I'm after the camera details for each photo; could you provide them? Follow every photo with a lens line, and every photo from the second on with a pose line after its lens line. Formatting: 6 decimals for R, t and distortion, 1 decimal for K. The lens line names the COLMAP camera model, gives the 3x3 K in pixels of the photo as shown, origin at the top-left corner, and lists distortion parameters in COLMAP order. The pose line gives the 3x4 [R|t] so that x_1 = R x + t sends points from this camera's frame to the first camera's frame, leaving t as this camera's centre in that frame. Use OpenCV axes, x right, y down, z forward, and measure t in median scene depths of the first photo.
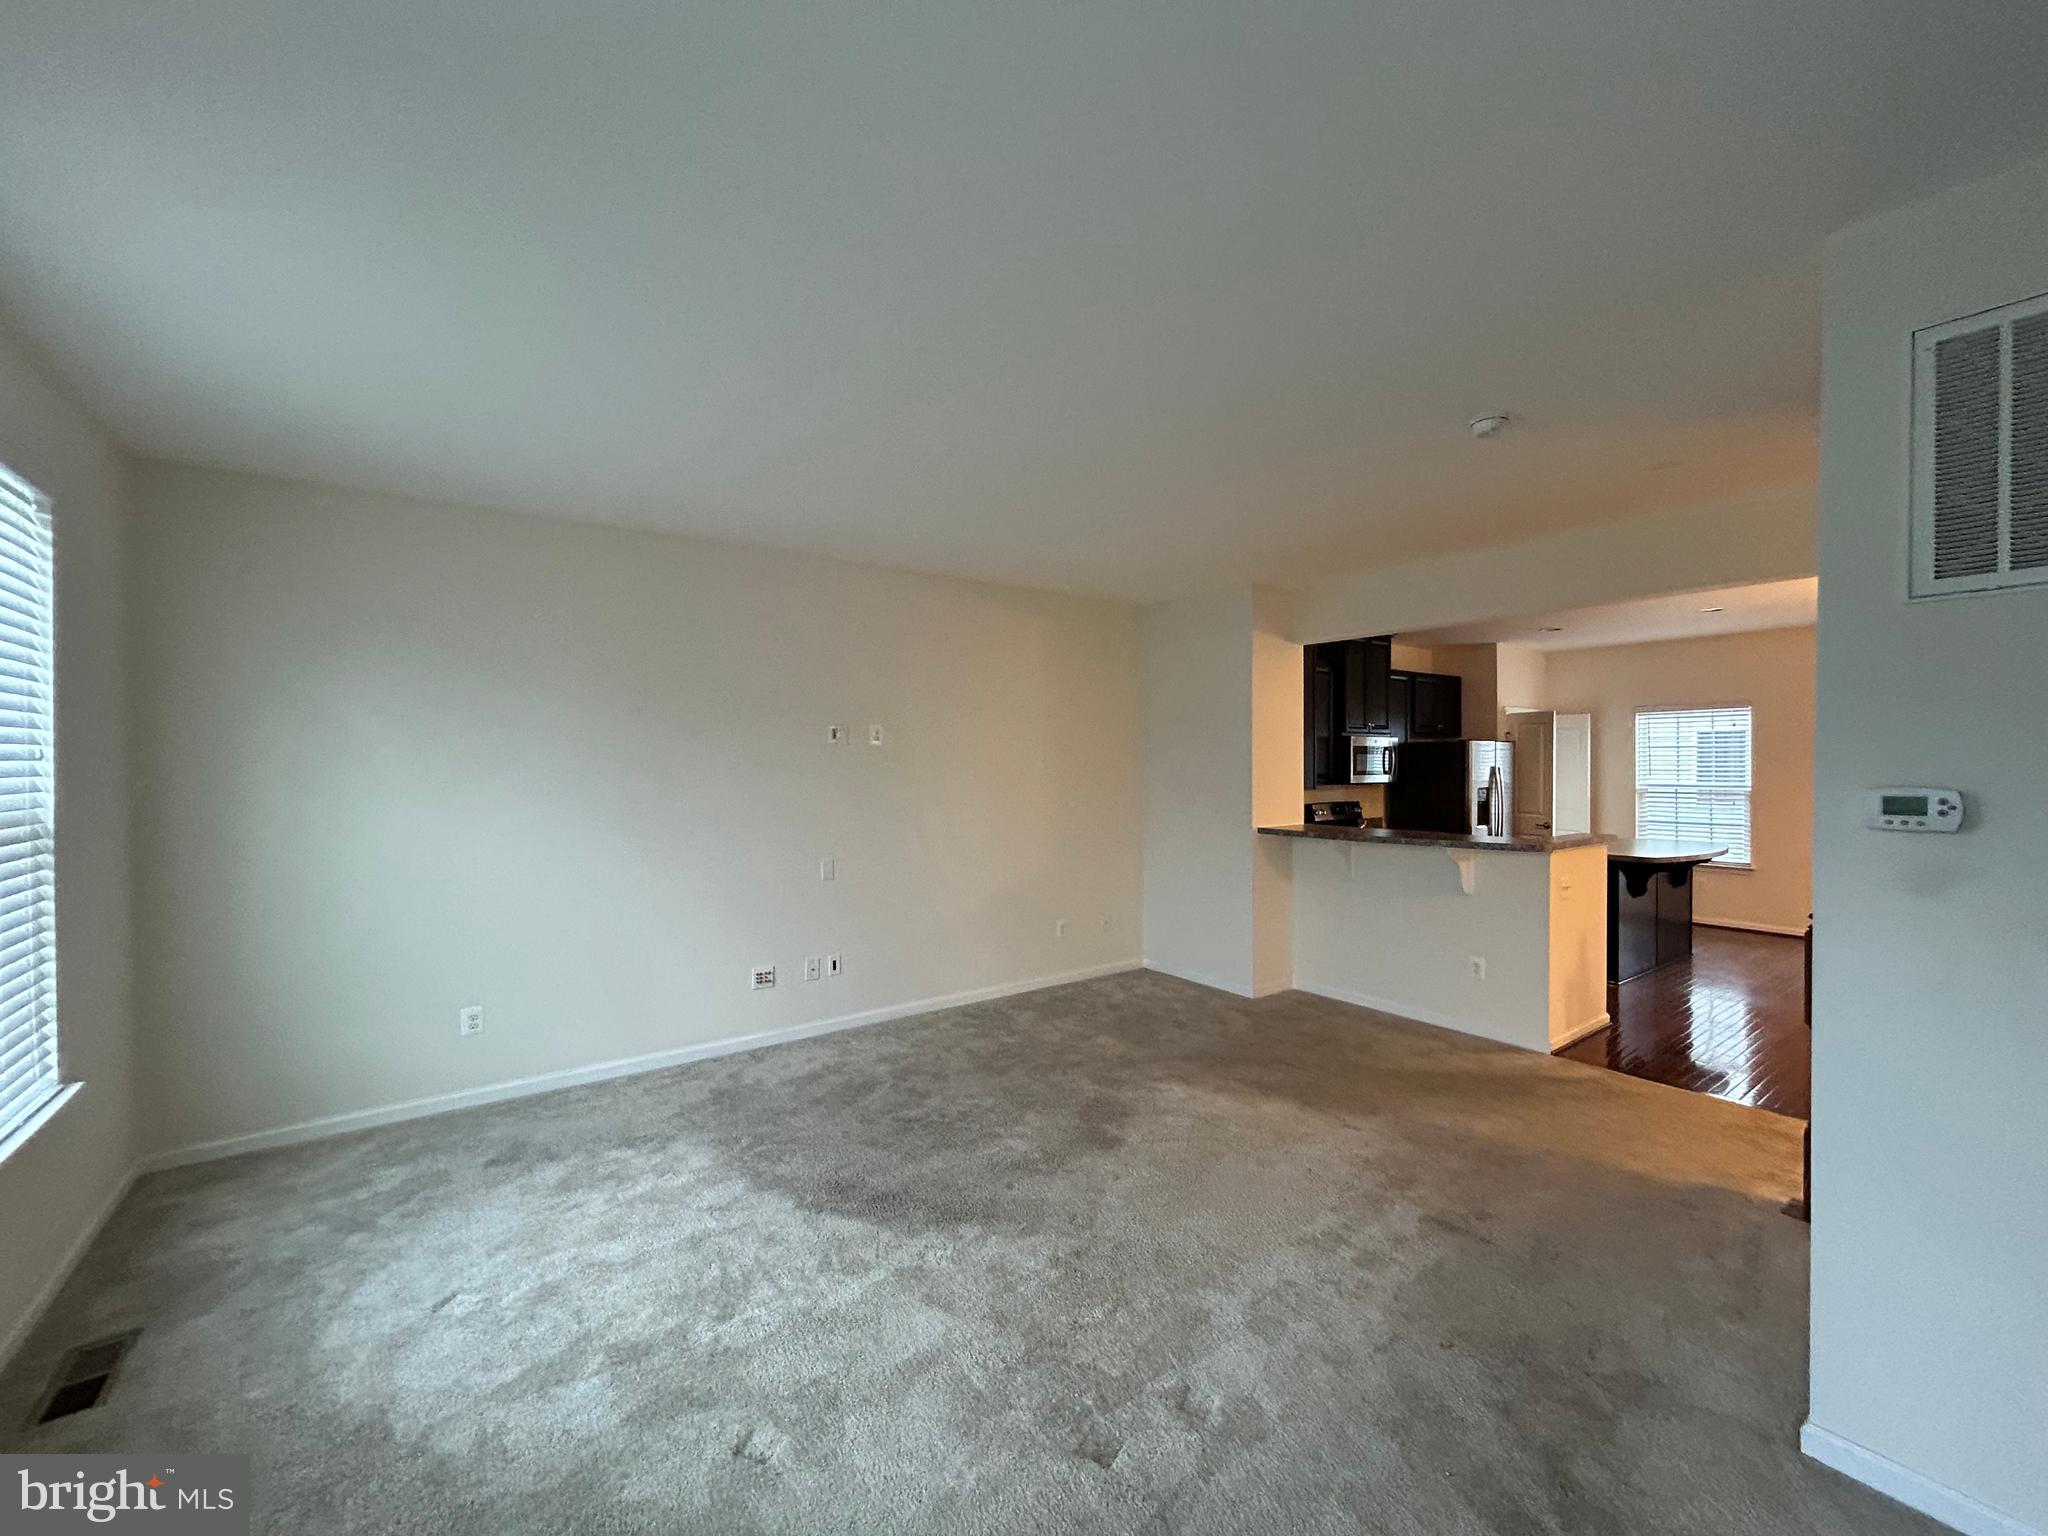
lens RADIAL K [[822.3, 0, 1024.0], [0, 822.3, 768.0], [0, 0, 1]] dist [0.001042, -0.000149]
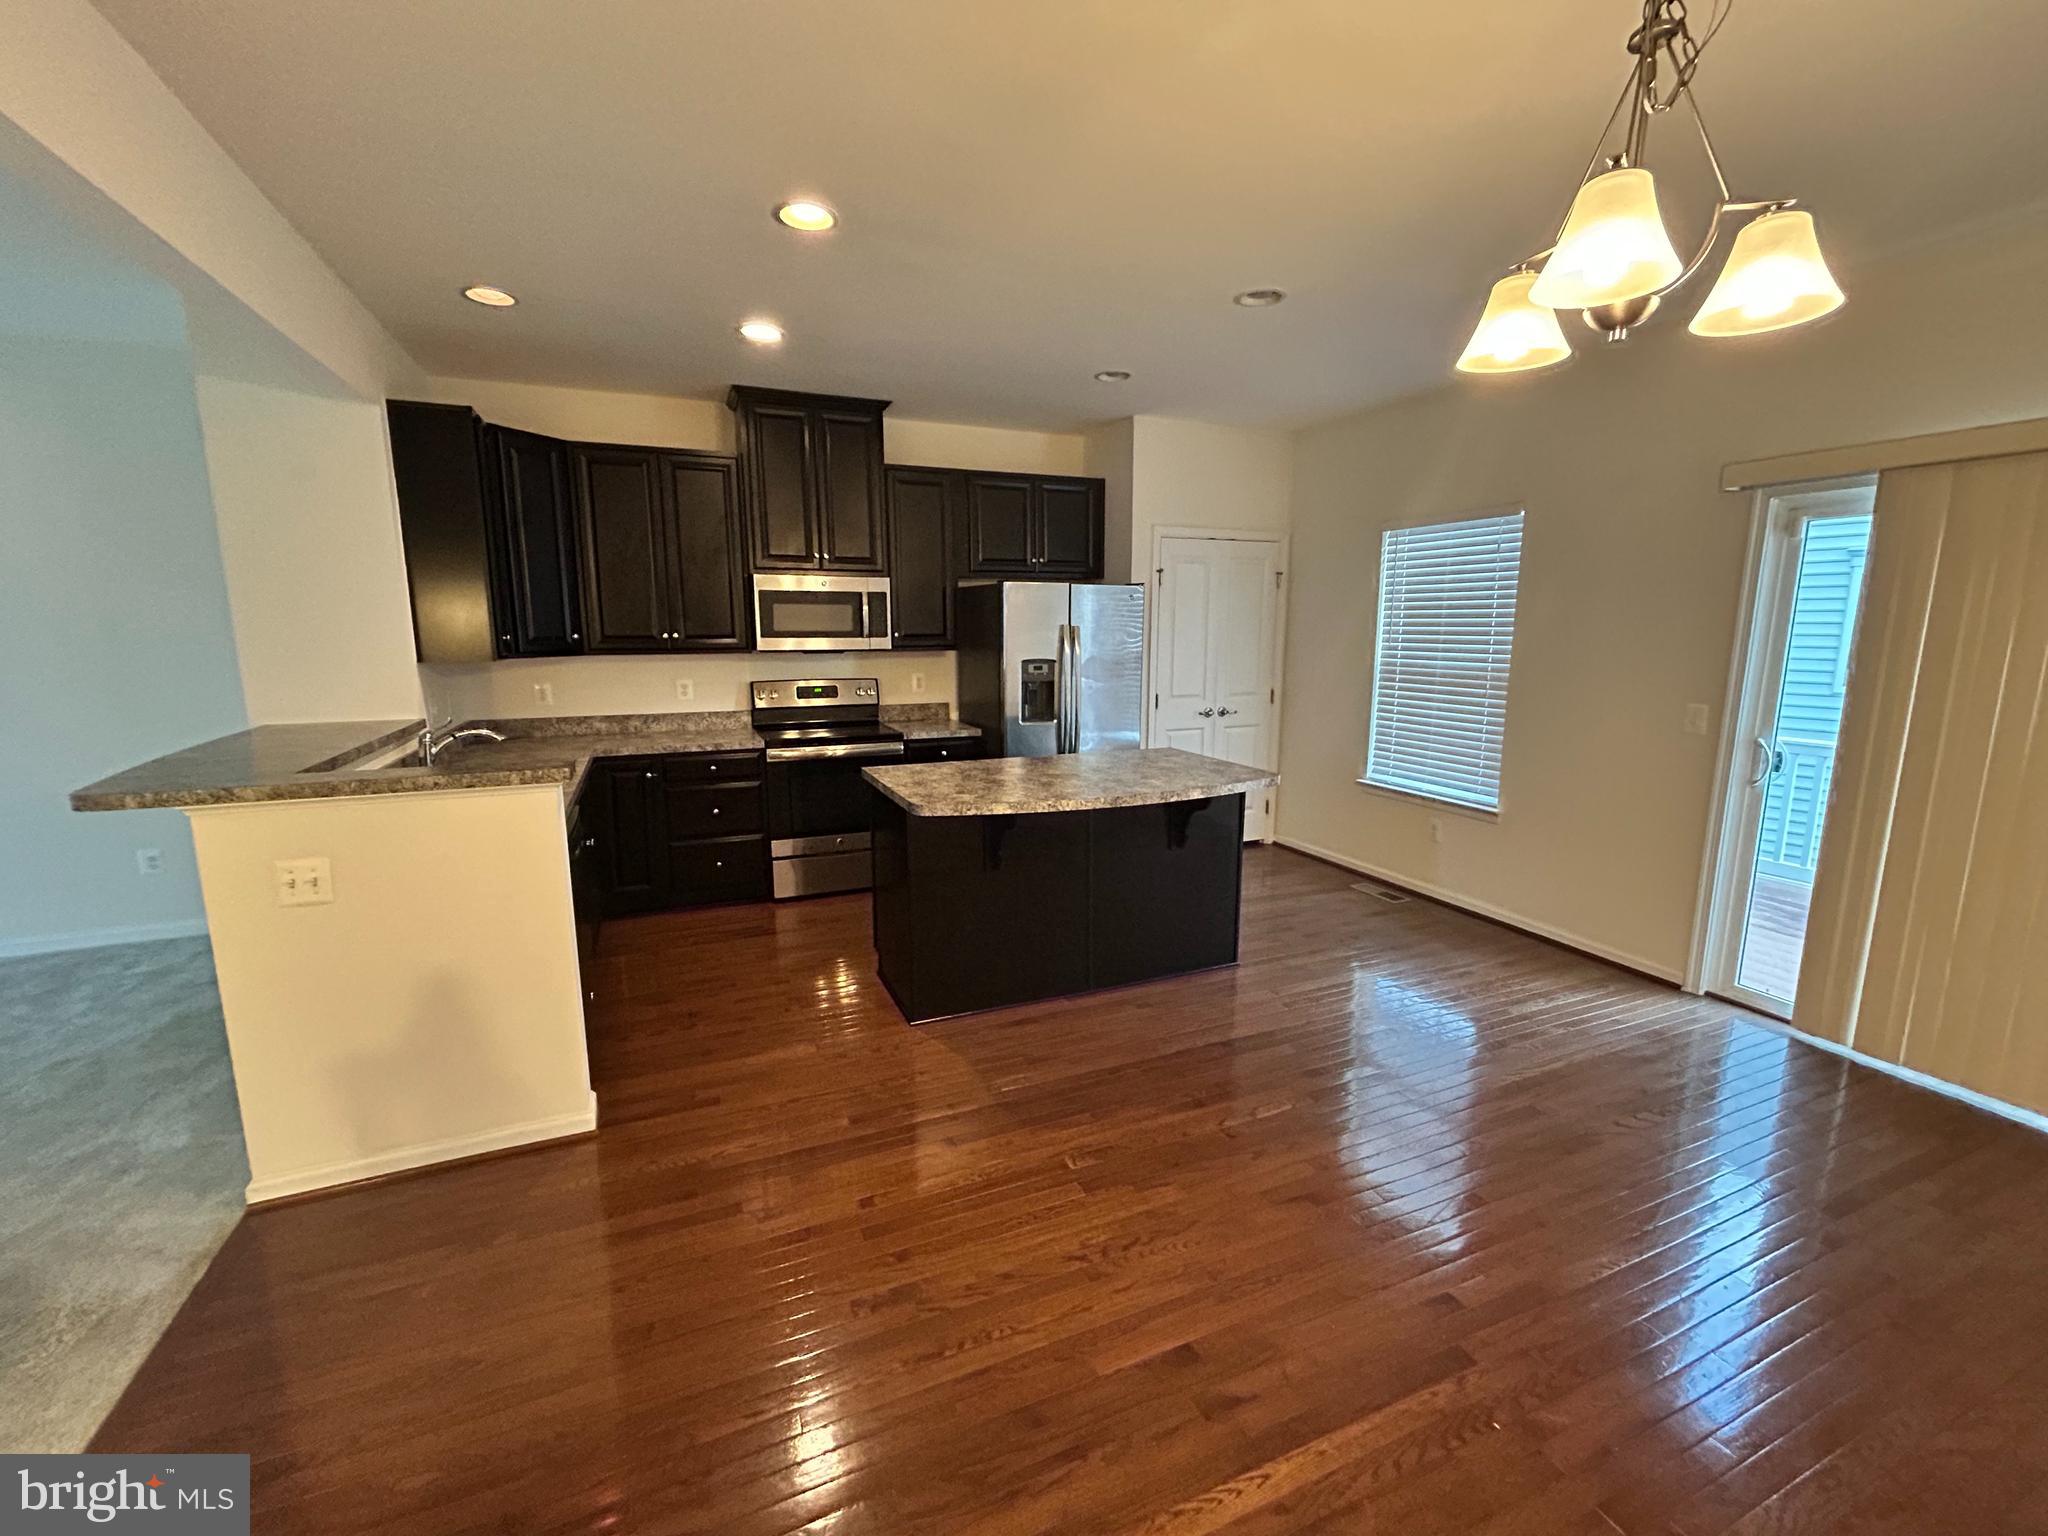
lens RADIAL K [[850.7, 0, 1027.9], [0, 850.7, 774.1], [0, 0, 1]] dist [-0.002980, -0.000201]
pose [[0.976634, 0.040438, -0.211070, 0.685892], [-0.004975, 0.986128, 0.165910, 0.002694], [0.214852, -0.160983, 0.963288, 0.373973]]
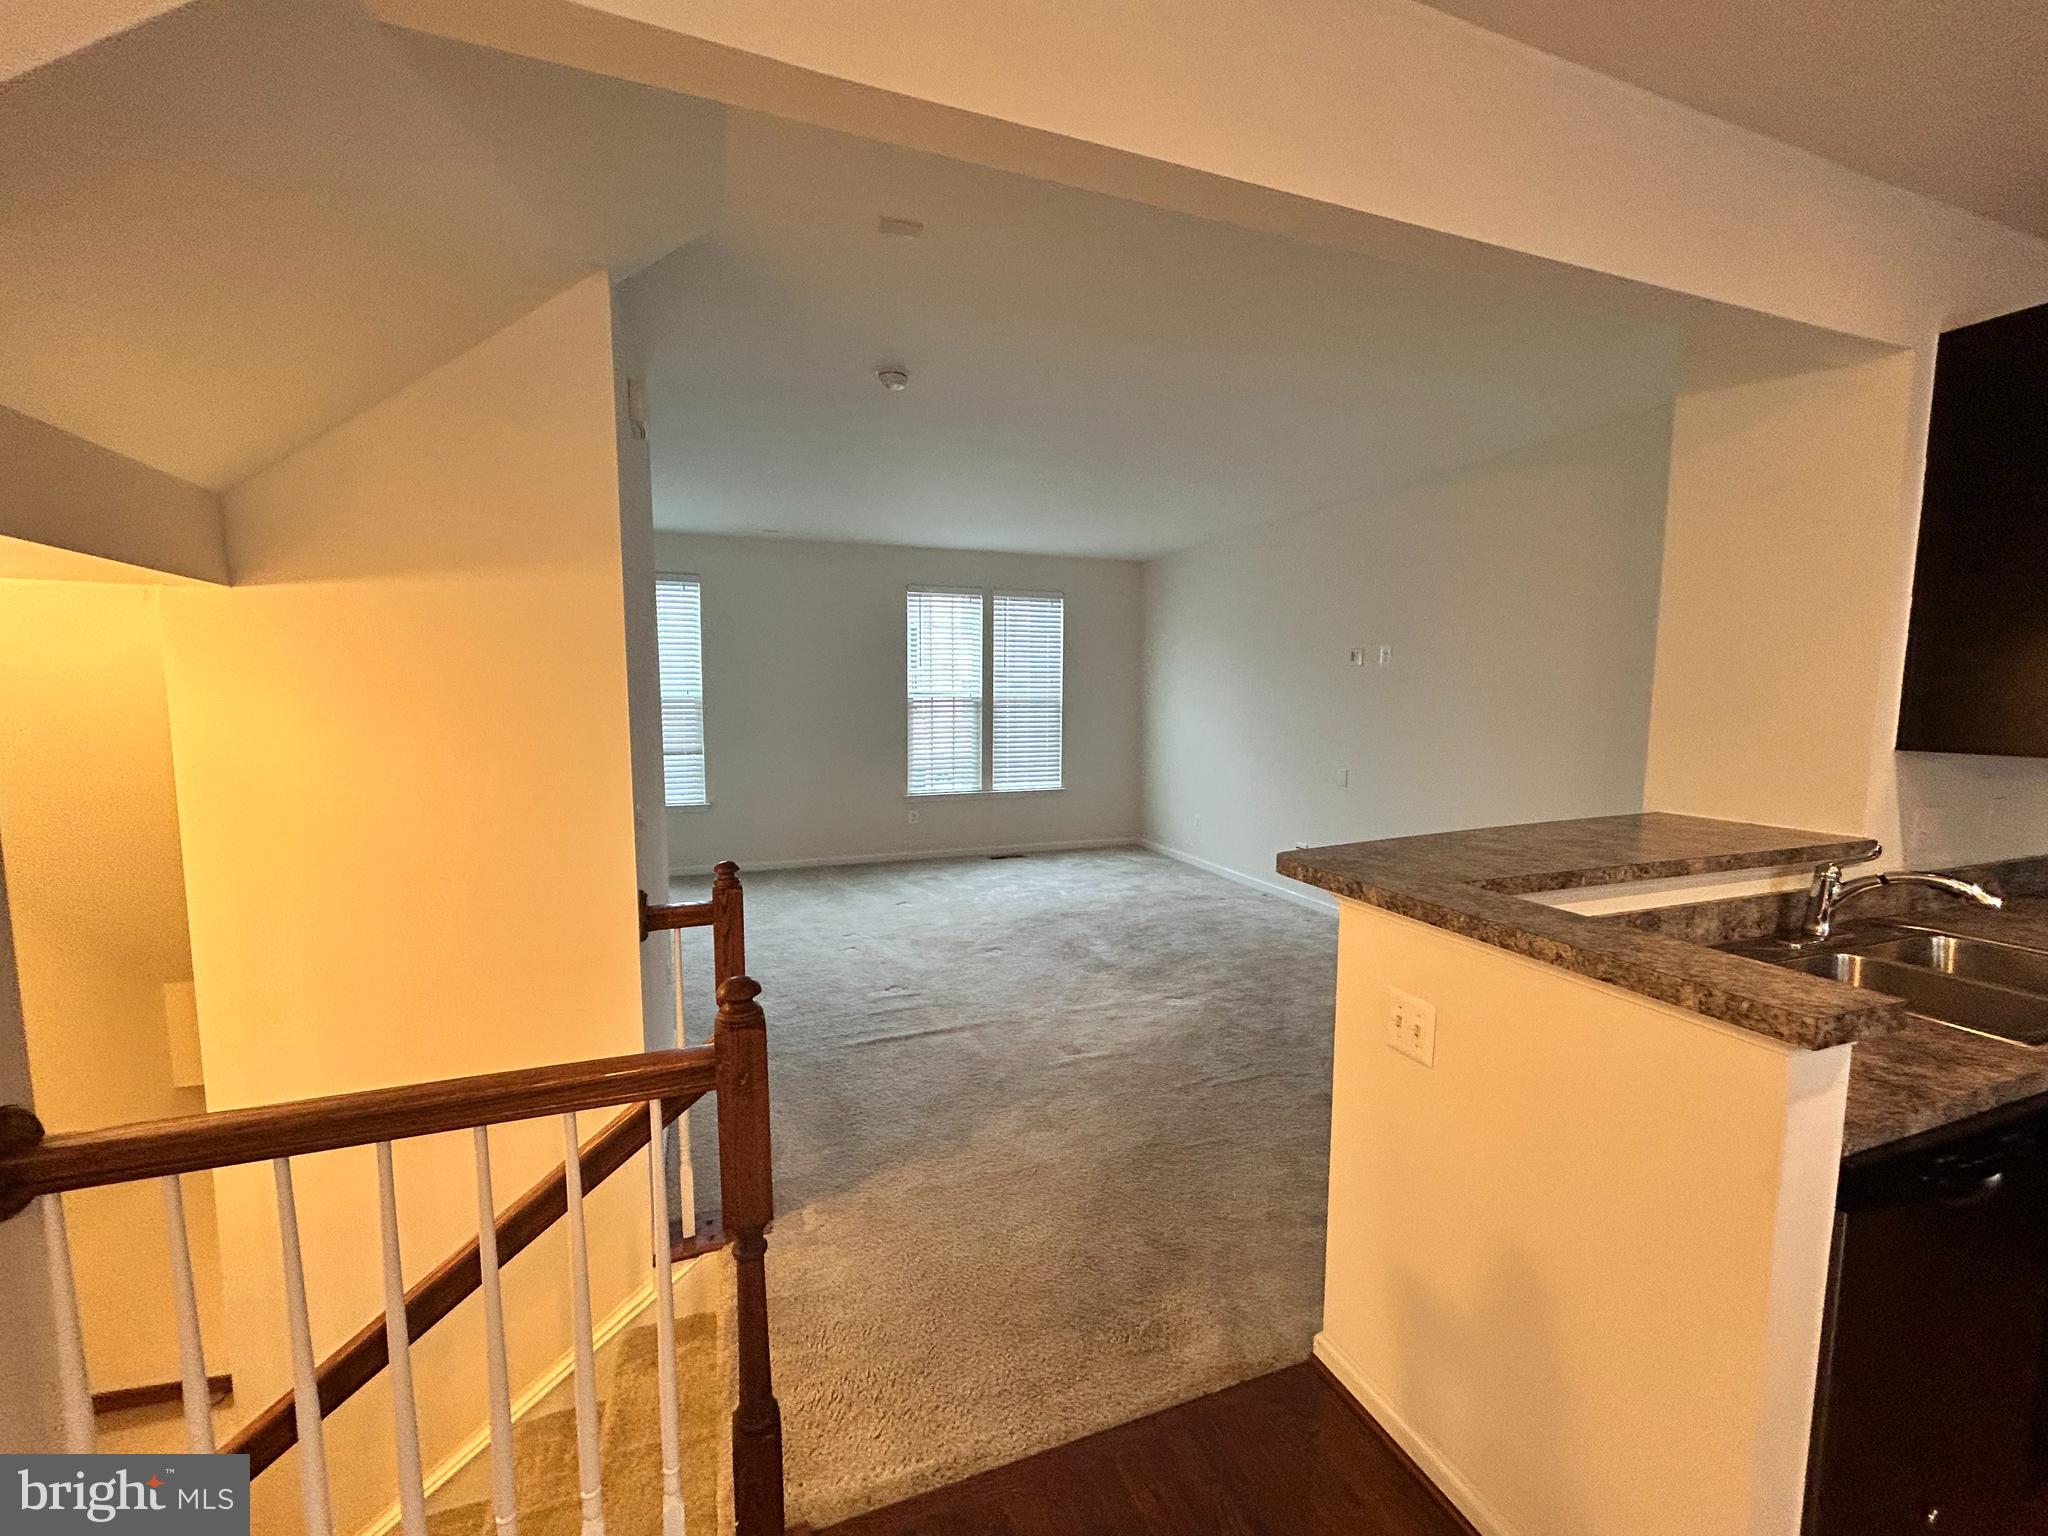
lens RADIAL K [[822.3, 0, 1024.0], [0, 822.3, 768.0], [0, 0, 1]] dist [0.001042, -0.000149]
pose [[-0.268704, 0.091060, -0.958909, 0.609275], [-0.010984, 0.995167, 0.097581, 0.002974], [0.963160, 0.036753, -0.266405, 0.549805]]
